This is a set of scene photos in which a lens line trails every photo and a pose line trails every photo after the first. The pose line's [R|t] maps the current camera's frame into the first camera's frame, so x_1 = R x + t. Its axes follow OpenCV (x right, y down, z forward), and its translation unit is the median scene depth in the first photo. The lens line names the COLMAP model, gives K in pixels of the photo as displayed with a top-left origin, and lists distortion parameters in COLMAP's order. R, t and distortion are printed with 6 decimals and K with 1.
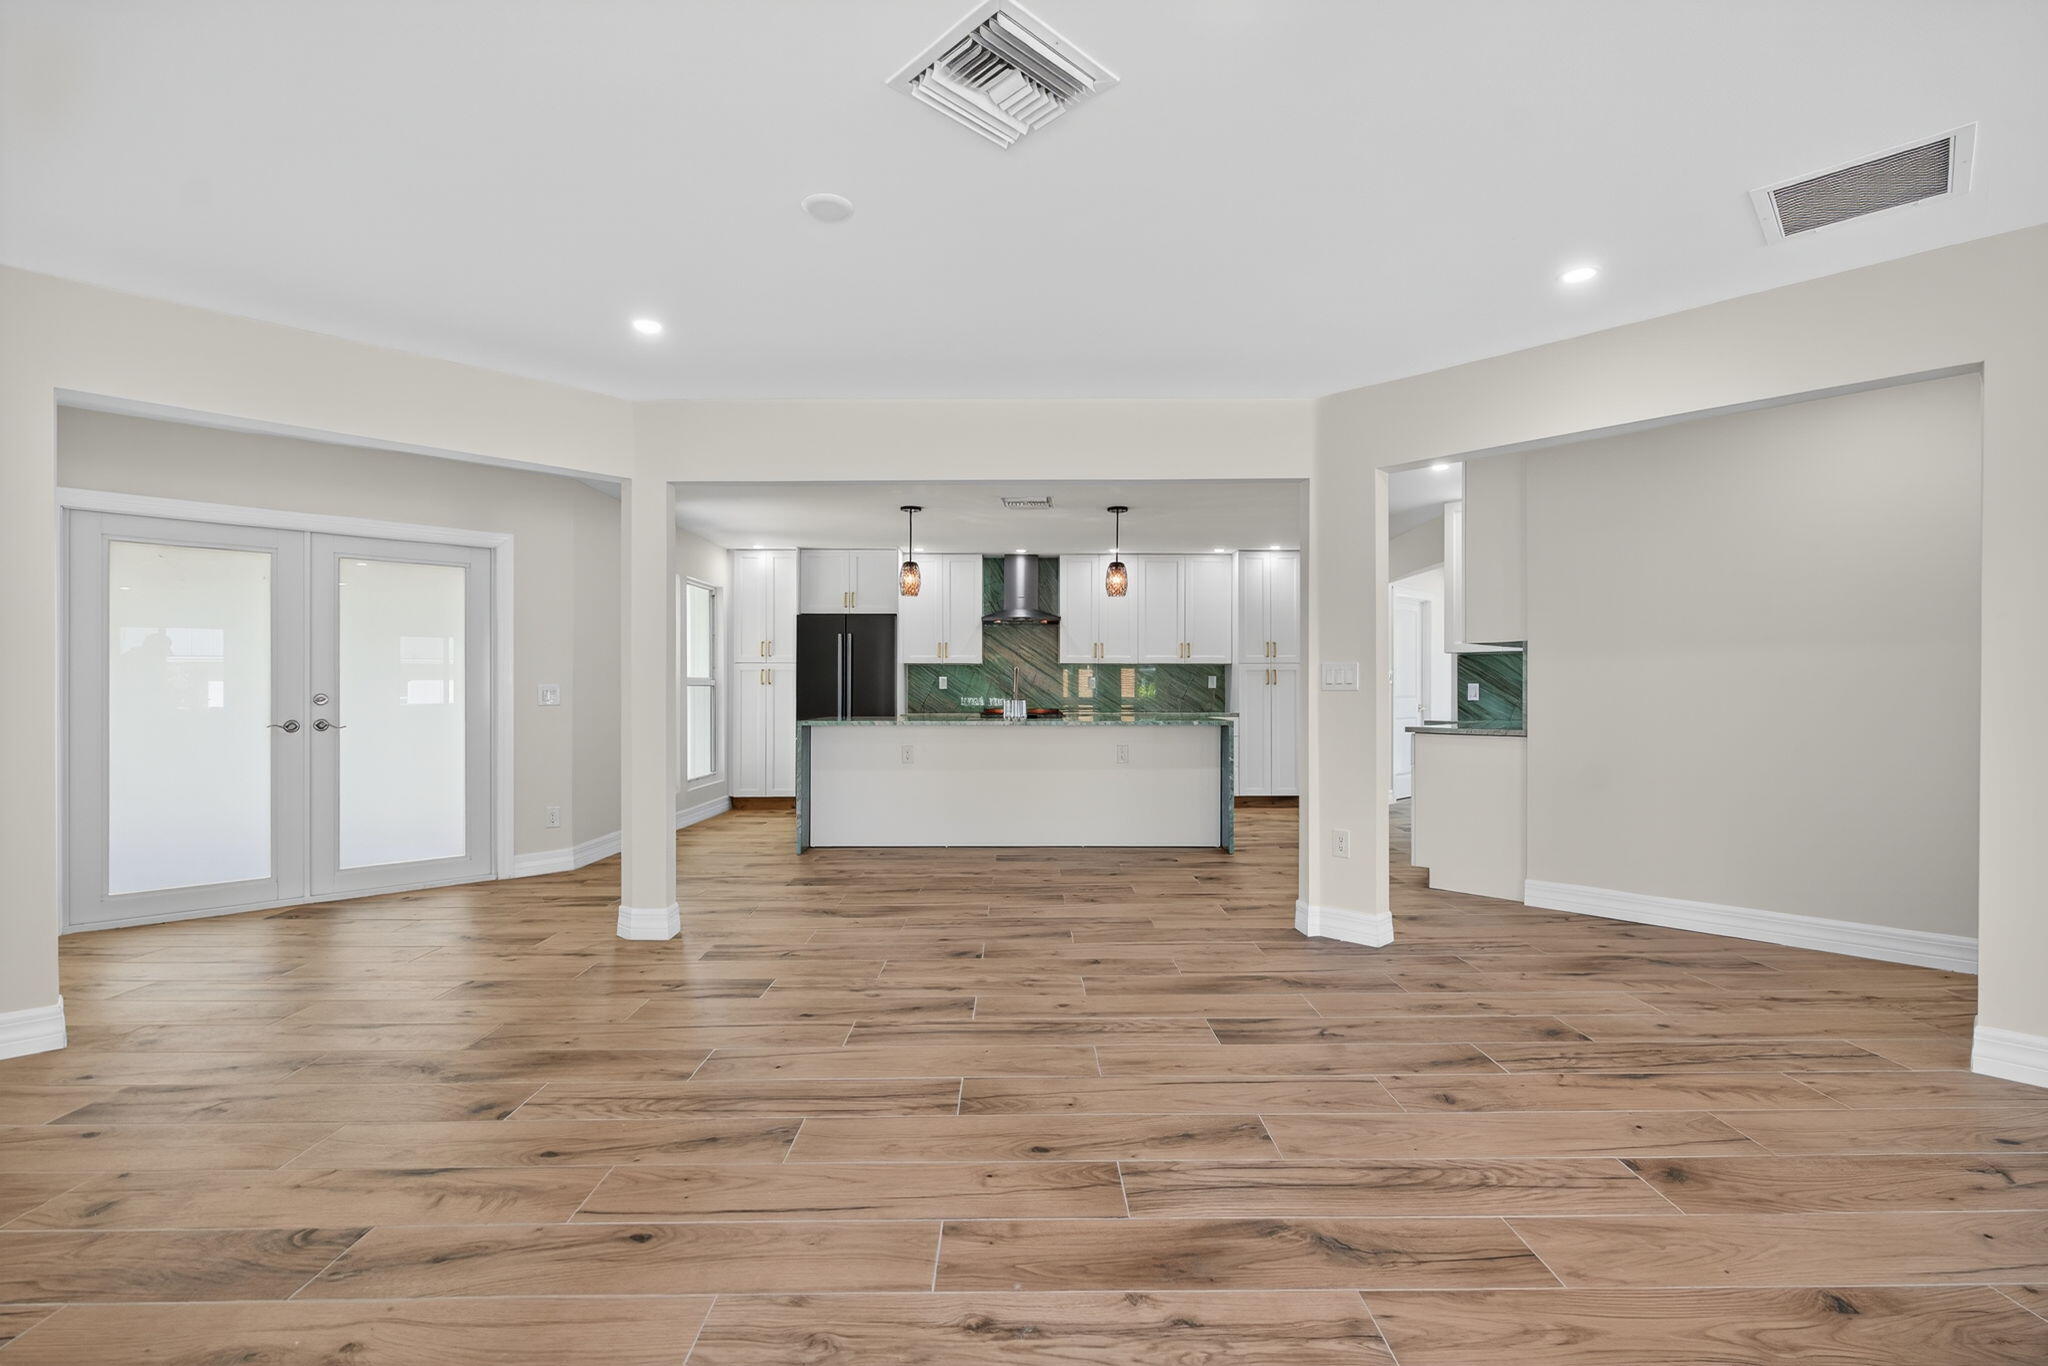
lens RADIAL K [[917.8, 0, 1029.5], [0, 917.8, 677.9], [0, 0, 1]] dist [0.001681, 0.000030]
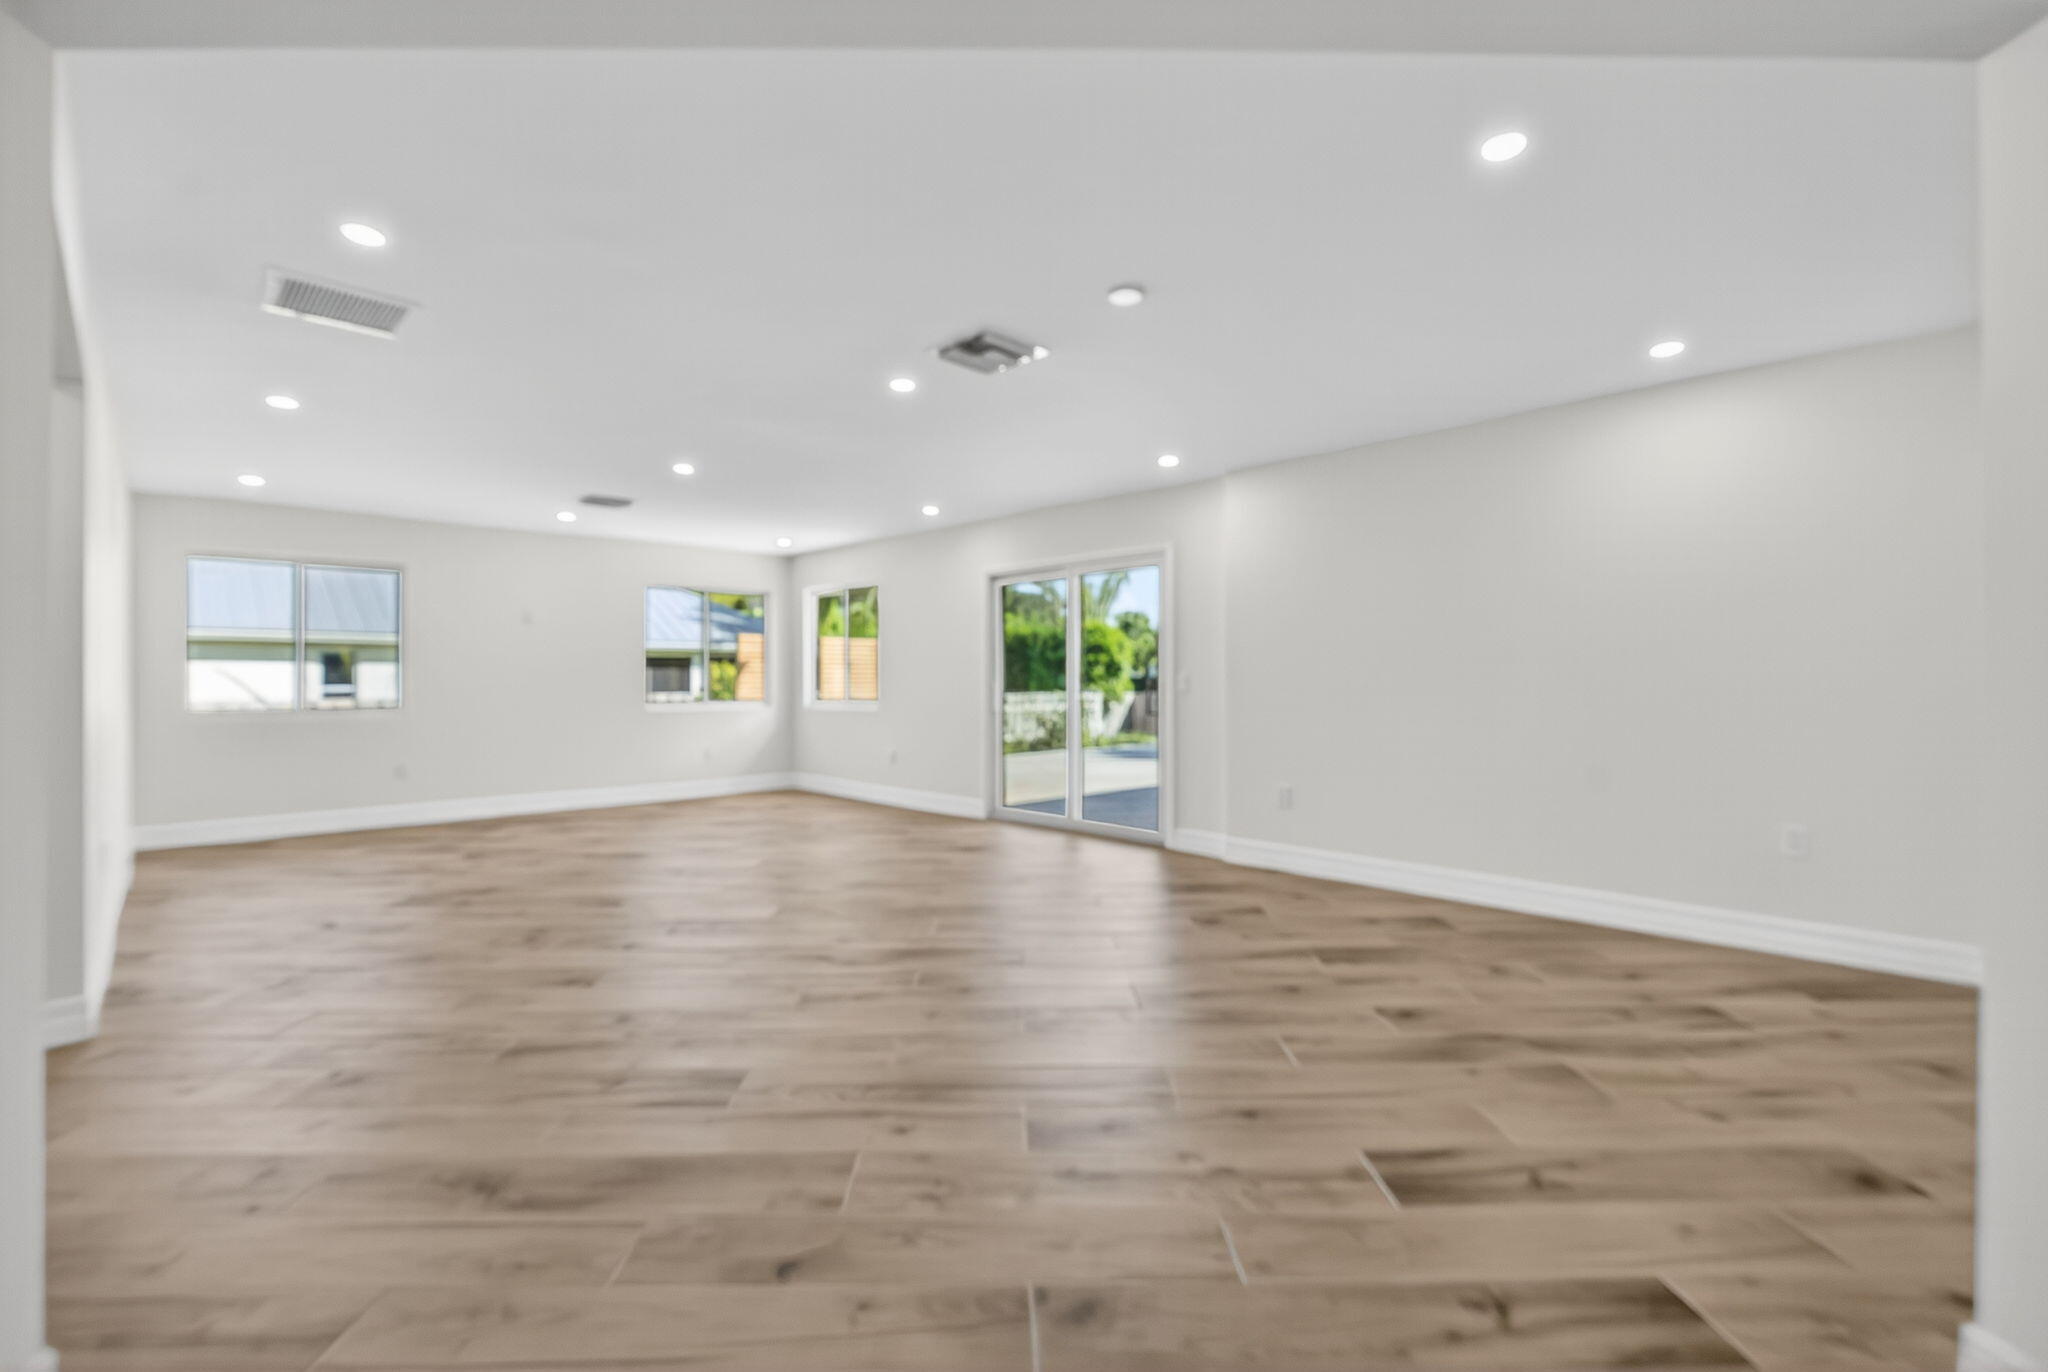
lens RADIAL K [[901.4, 0, 1031.1], [0, 901.4, 654.7], [0, 0, 1]] dist [-0.008206, -0.000099]
pose [[-0.999960, 0.006815, -0.005767, -0.023544], [0.007037, 0.999198, -0.039425, 0.008209], [0.005494, -0.039464, -0.999206, 0.659157]]
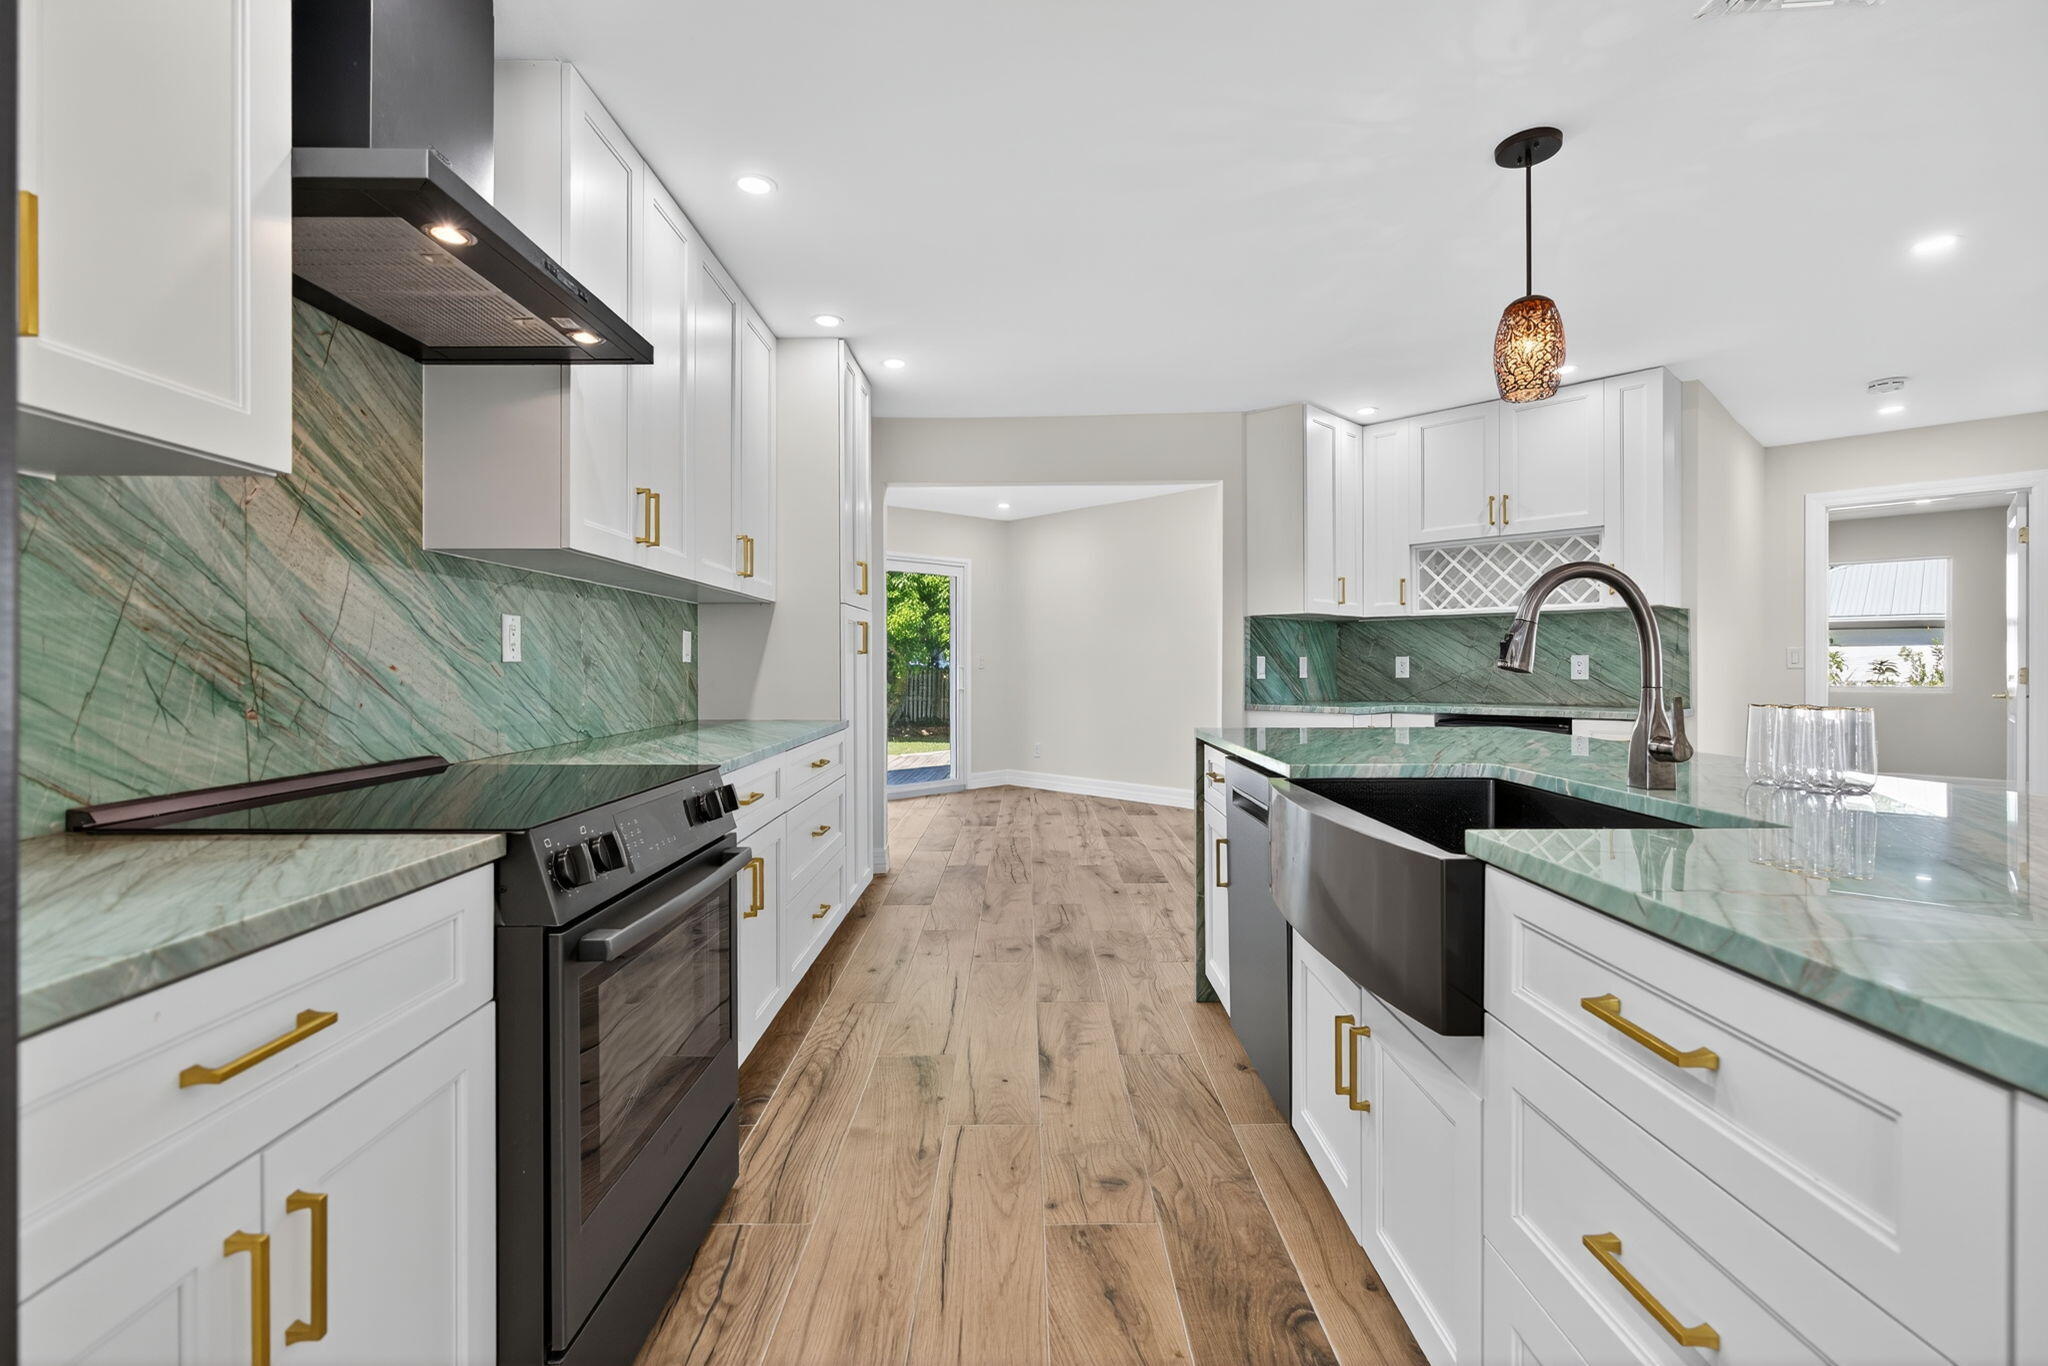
lens RADIAL K [[909.0, 0, 1028.8], [0, 909.0, 667.6], [0, 0, 1]] dist [-0.000756, 0.000456]
pose [[0.007893, -0.001897, 0.999967, -0.196045], [-0.010952, 0.999938, 0.001983, 0.012347], [-0.999909, -0.010967, 0.007872, 0.926655]]
